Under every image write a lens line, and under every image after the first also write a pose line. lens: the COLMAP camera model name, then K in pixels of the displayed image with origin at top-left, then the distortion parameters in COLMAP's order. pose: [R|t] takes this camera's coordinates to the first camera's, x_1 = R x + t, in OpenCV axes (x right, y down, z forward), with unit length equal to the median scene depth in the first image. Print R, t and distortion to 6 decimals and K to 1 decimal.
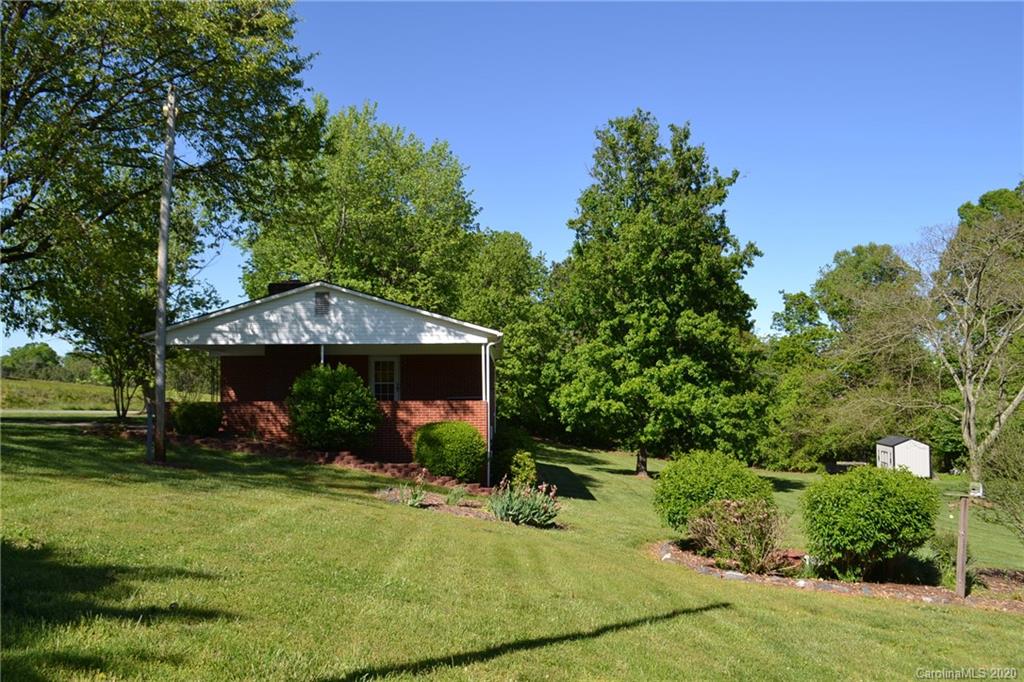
lens RADIAL K [[830.3, 0, 518.9], [0, 830.3, 351.7], [0, 0, 1]] dist [-0.073506, -0.001049]
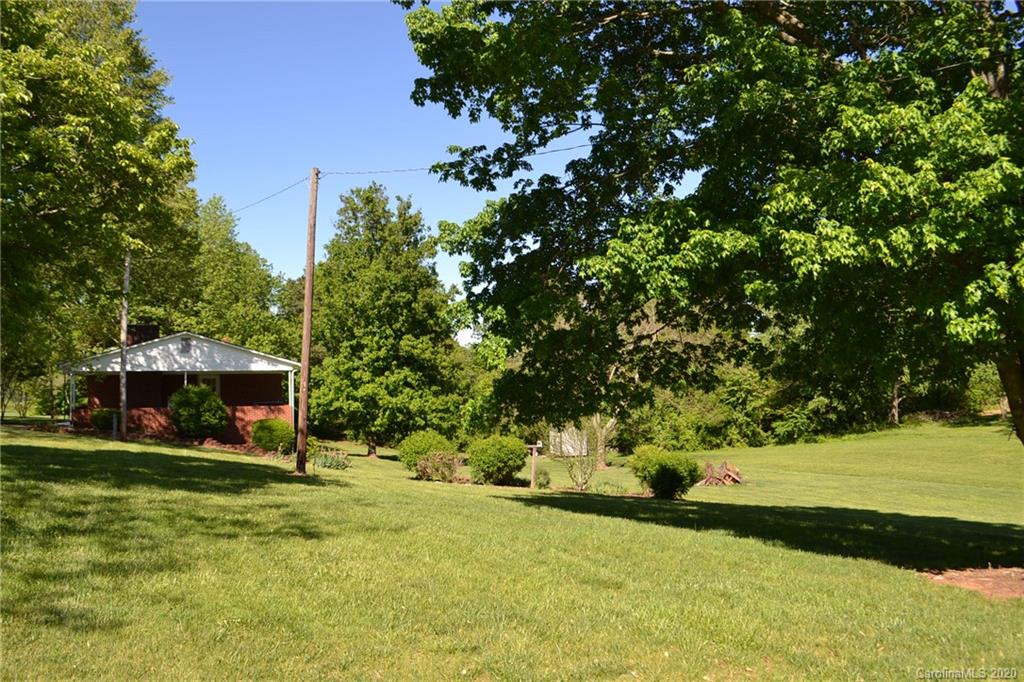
lens RADIAL K [[830.3, 0, 518.9], [0, 830.3, 351.7], [0, 0, 1]] dist [-0.073506, -0.001049]
pose [[0.940465, 0.008566, 0.339781, -0.089069], [-0.010755, 0.999932, 0.004560, -0.030475], [-0.339719, -0.007943, 0.940493, -0.353070]]
